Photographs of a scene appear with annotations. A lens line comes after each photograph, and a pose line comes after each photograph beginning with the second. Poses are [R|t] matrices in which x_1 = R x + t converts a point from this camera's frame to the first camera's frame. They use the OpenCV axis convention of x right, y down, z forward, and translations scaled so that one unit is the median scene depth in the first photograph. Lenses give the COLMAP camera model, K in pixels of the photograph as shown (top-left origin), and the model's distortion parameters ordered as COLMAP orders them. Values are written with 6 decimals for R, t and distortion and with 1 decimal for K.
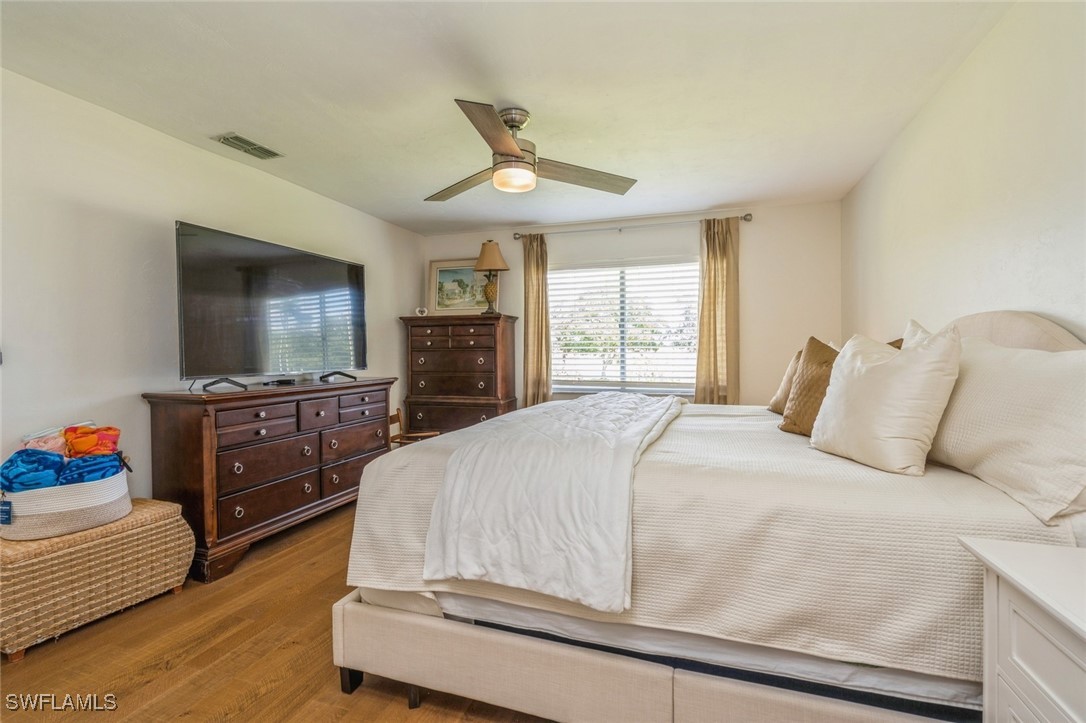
lens RADIAL K [[499.7, 0, 549.6], [0, 499.7, 359.6], [0, 0, 1]] dist [-0.000609, 0.001397]
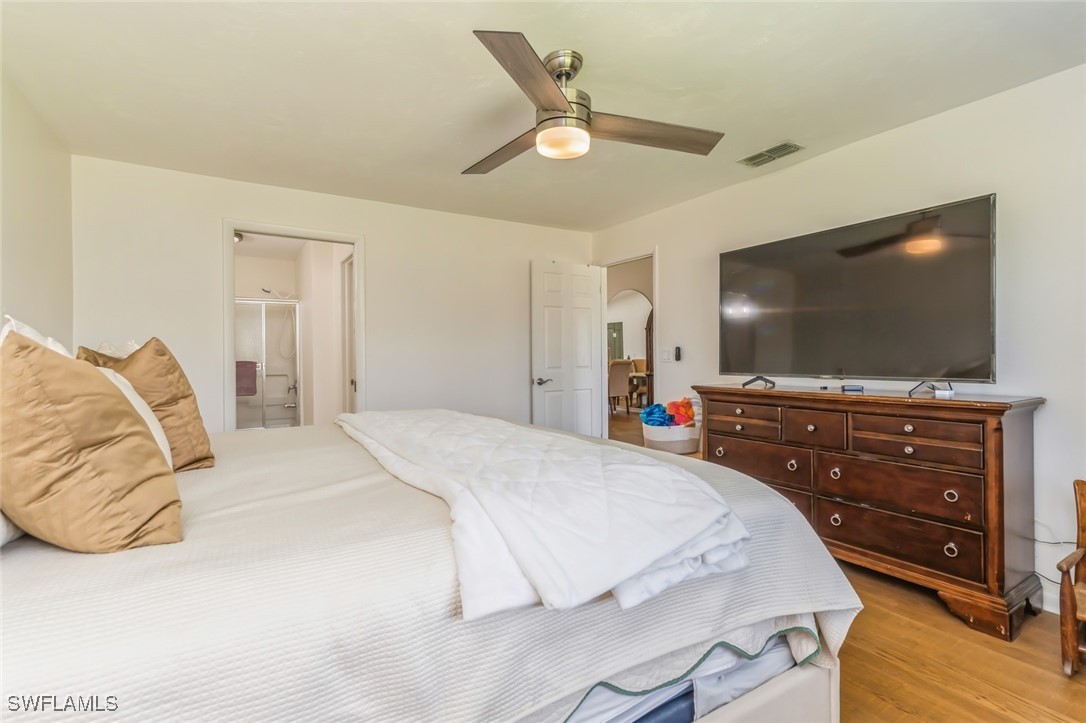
lens RADIAL K [[499.7, 0, 540.7], [0, 499.7, 362.4], [0, 0, 1]] dist [-0.000609, 0.001397]
pose [[-0.655235, 0.006756, -0.755395, 0.515414], [0.007156, 0.999971, 0.002736, -0.000552], [0.755391, -0.003613, -0.655264, 1.362699]]
